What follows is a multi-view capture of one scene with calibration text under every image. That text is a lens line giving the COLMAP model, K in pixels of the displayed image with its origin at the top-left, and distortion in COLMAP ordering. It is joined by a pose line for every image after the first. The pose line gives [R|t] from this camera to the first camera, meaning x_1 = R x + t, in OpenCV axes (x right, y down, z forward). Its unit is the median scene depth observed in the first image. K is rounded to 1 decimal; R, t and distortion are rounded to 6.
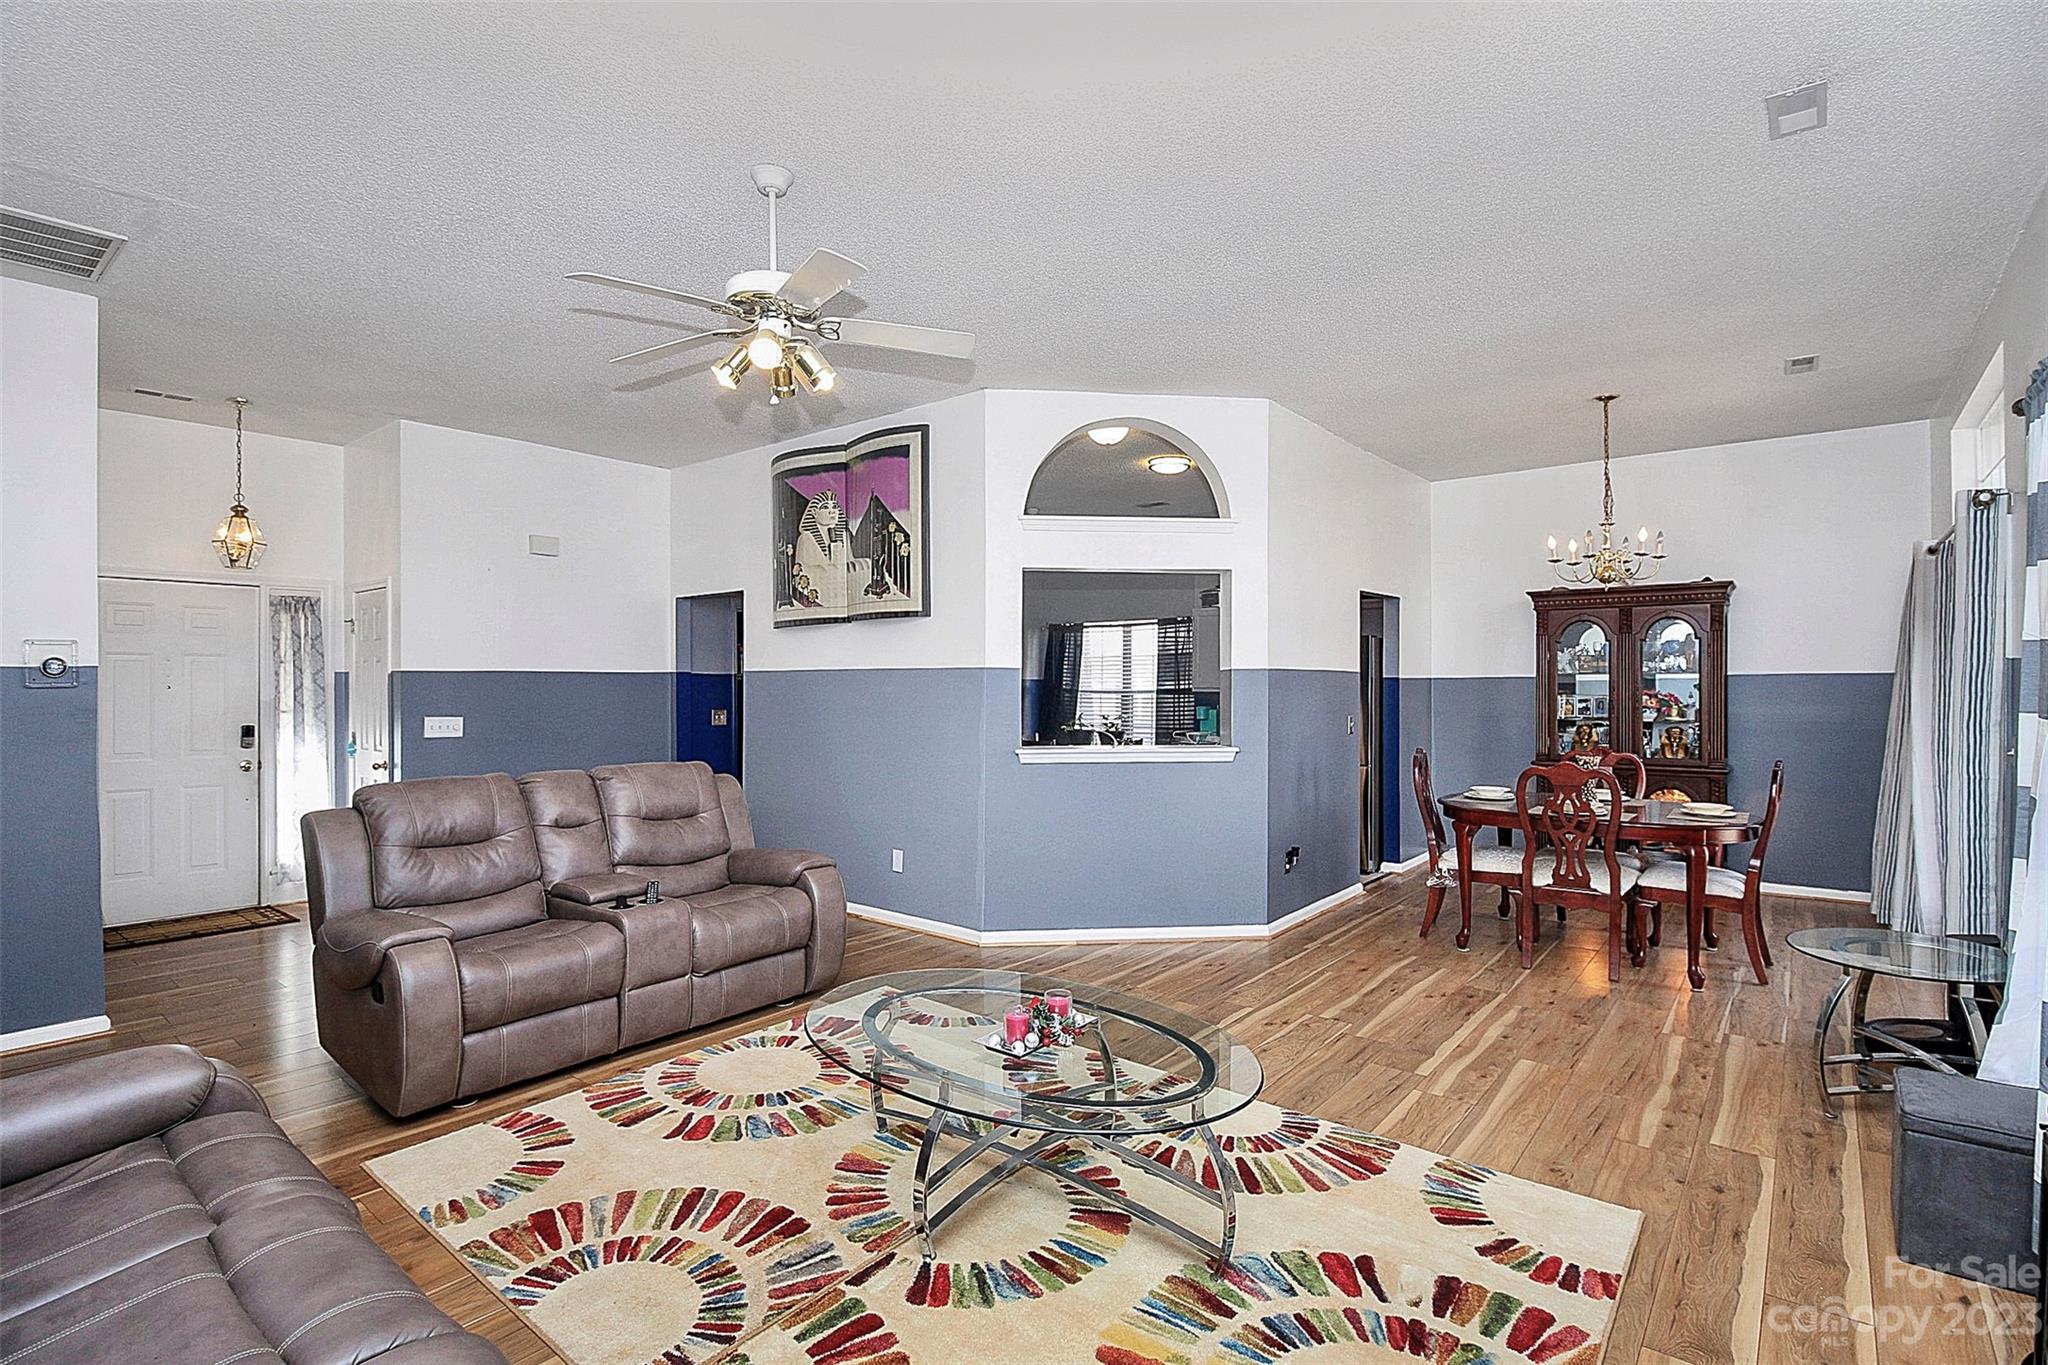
lens RADIAL K [[964.3, 0, 1031.6], [0, 964.3, 681.1], [0, 0, 1]] dist [-0.017344, -0.000646]
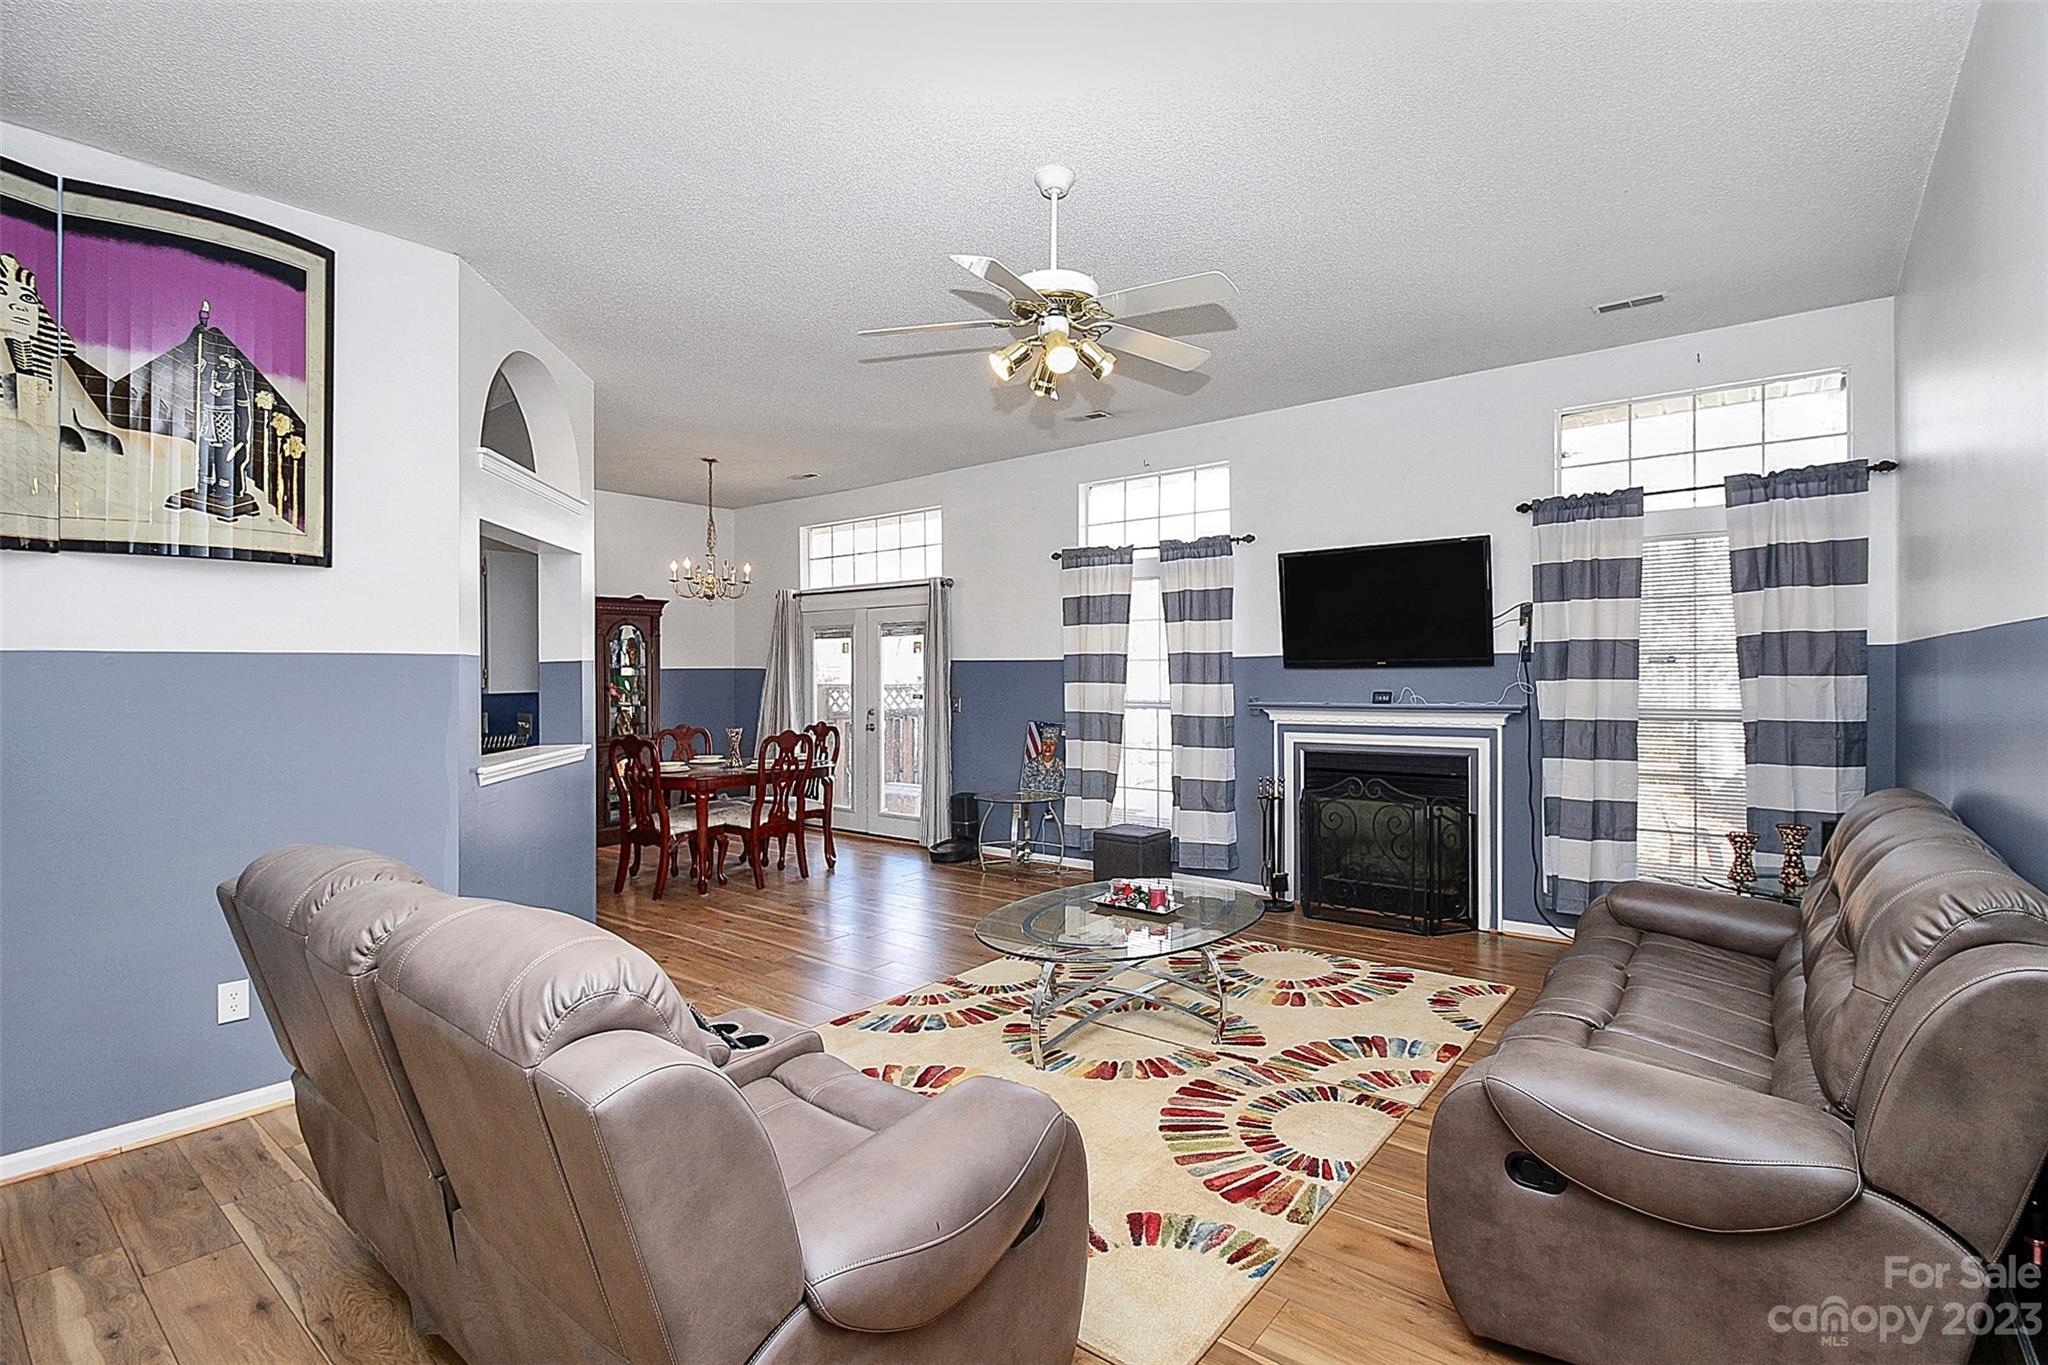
lens RADIAL K [[955.2, 0, 1016.9], [0, 955.2, 665.4], [0, 0, 1]] dist [-0.002390, -0.009310]
pose [[-0.002531, 0.008049, 0.999964, -0.706973], [0.008598, 0.999931, -0.008026, 0.003316], [-0.999960, 0.008577, -0.002600, 0.569892]]
